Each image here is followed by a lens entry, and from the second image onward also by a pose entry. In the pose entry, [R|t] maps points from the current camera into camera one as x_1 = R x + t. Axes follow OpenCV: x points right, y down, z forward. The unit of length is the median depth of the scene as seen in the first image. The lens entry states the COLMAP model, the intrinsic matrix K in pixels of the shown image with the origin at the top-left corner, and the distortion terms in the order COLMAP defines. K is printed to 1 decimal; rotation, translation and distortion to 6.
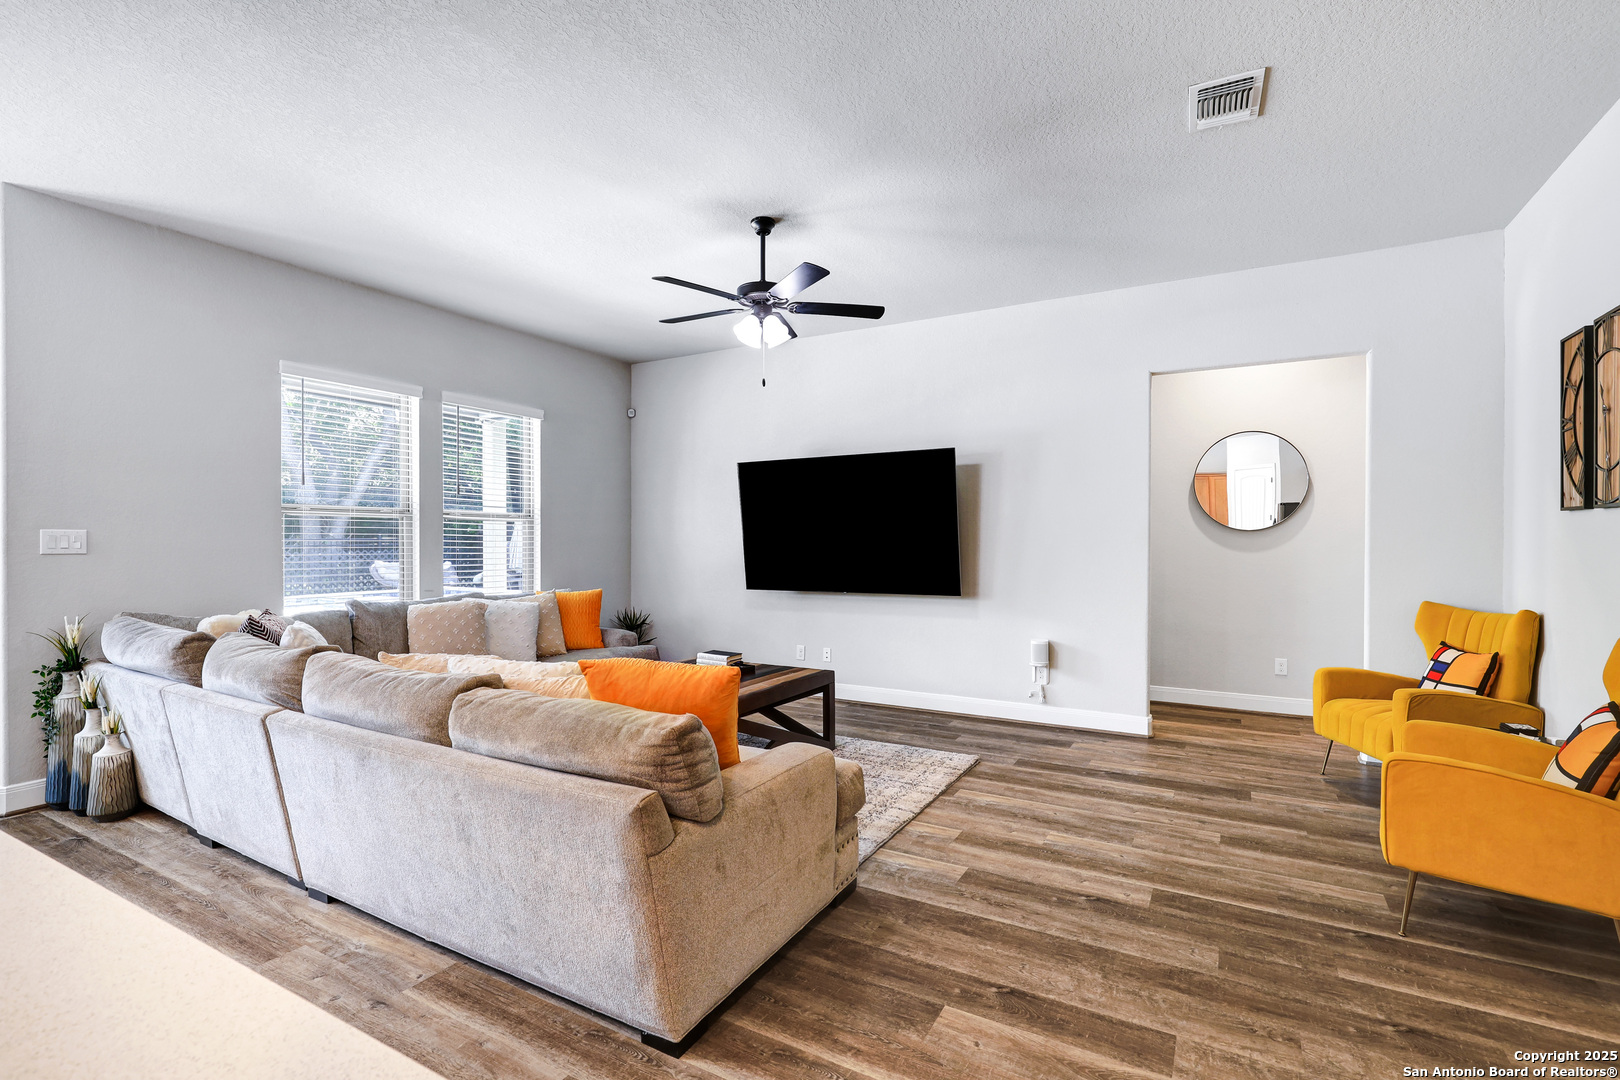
lens RADIAL K [[742.1, 0, 823.9], [0, 742.1, 539.7], [0, 0, 1]] dist [0.001252, 0.000654]
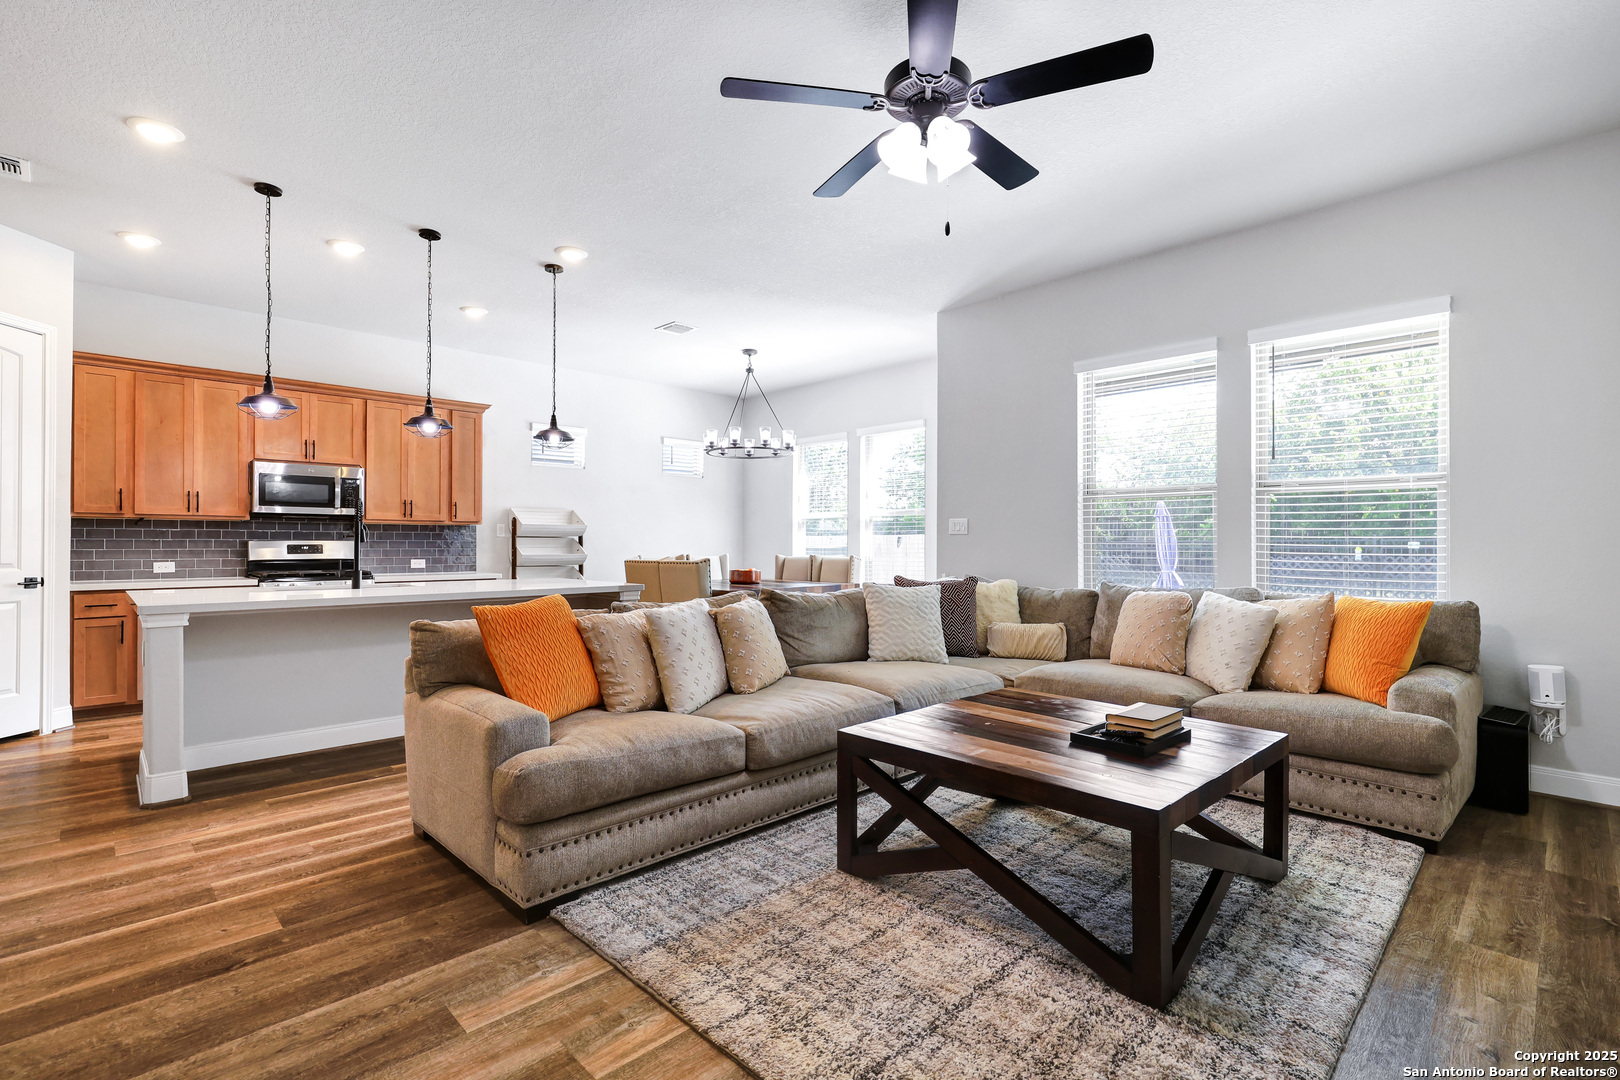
lens RADIAL K [[742.1, 0, 823.9], [0, 742.1, 539.7], [0, 0, 1]] dist [0.001252, 0.000654]
pose [[-0.276673, -0.004568, -0.960953, 0.713878], [0.001442, 0.999986, -0.005168, 0.049890], [0.960963, -0.002816, -0.276662, 1.488757]]
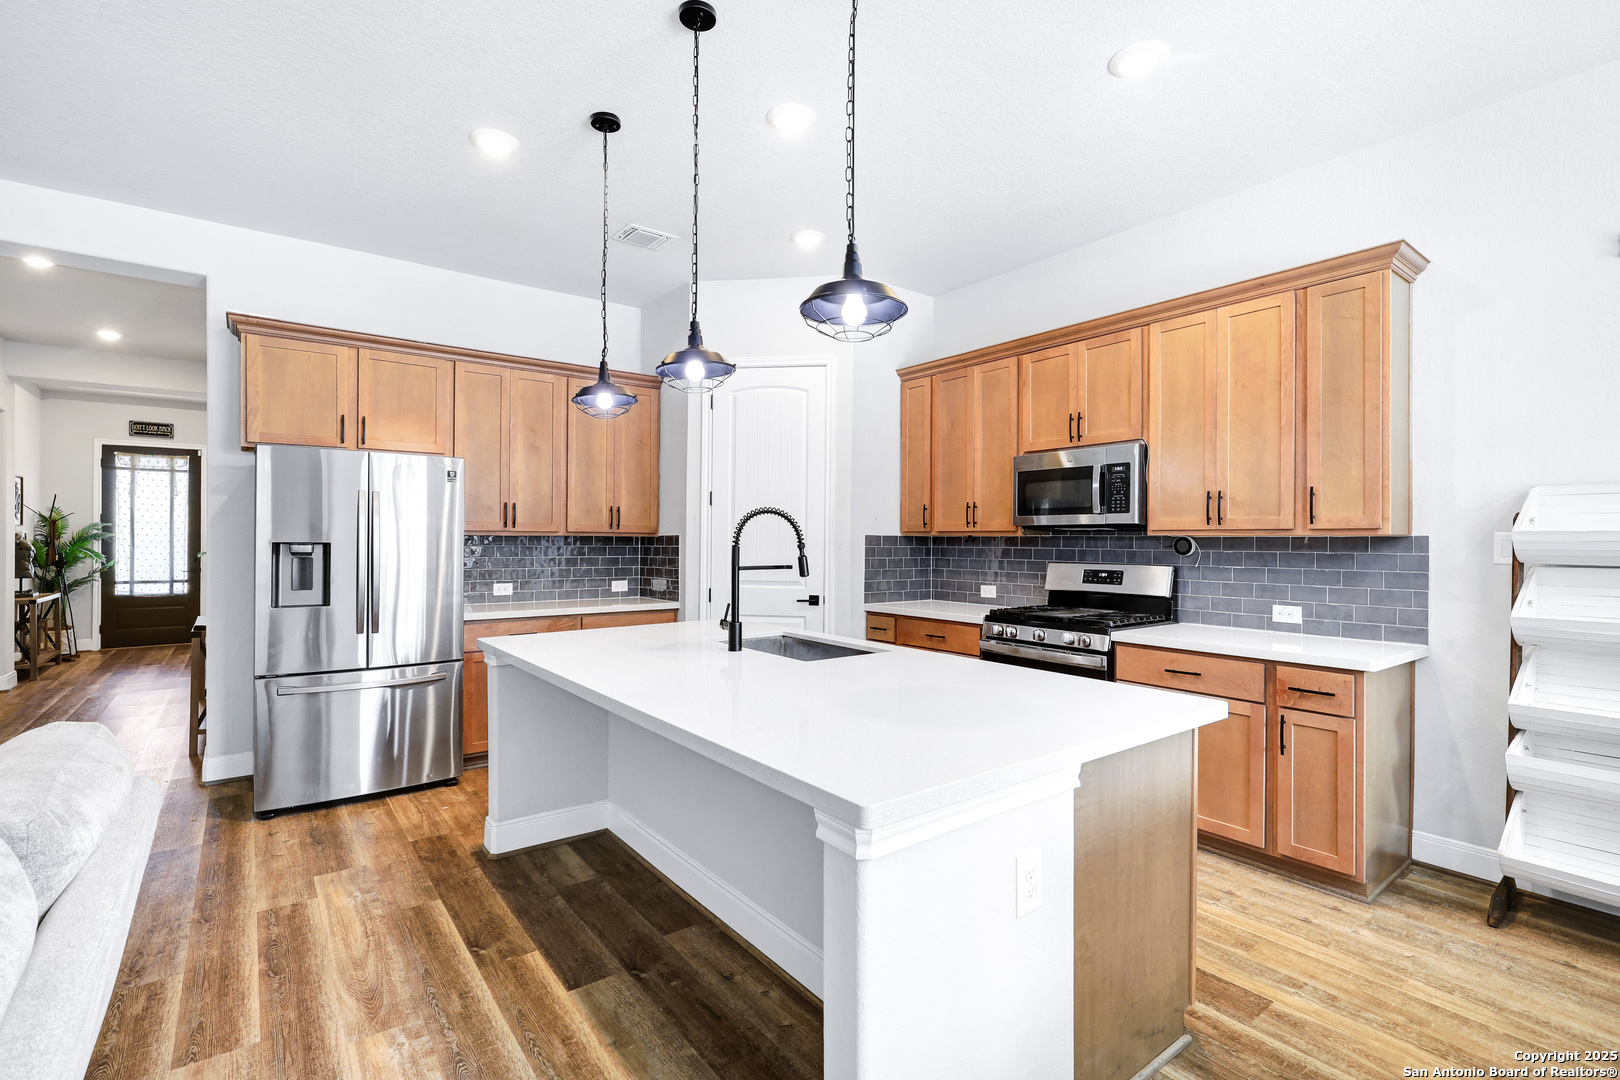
lens RADIAL K [[746.6, 0, 822.2], [0, 746.6, 539.3], [0, 0, 1]] dist [-0.001731, -0.000082]
pose [[-0.919534, -0.001799, 0.393007, -0.987338], [-0.004774, 0.999967, -0.006592, 0.003985], [-0.392982, -0.007938, -0.919512, 0.992099]]
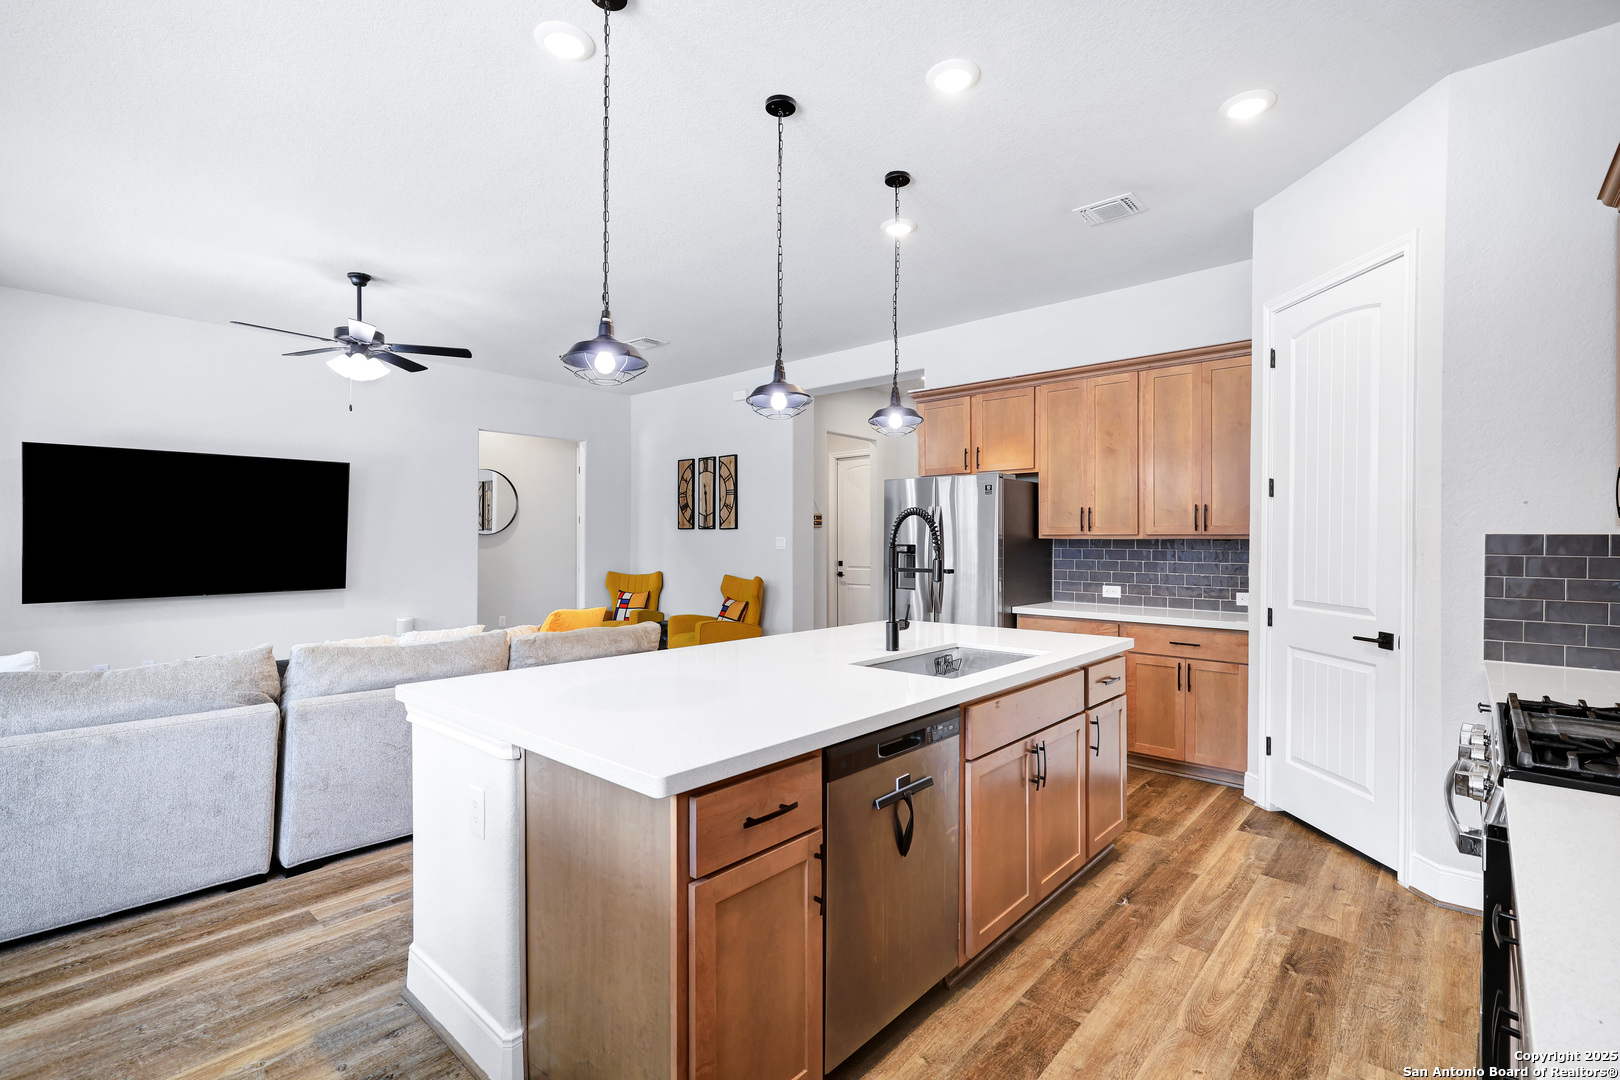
lens RADIAL K [[742.1, 0, 823.9], [0, 742.1, 539.7], [0, 0, 1]] dist [0.001252, 0.000654]
pose [[0.196765, -0.000583, 0.980451, -1.483152], [-0.004349, 0.999989, 0.001467, -0.009402], [-0.980441, -0.004552, 0.196760, 0.033539]]
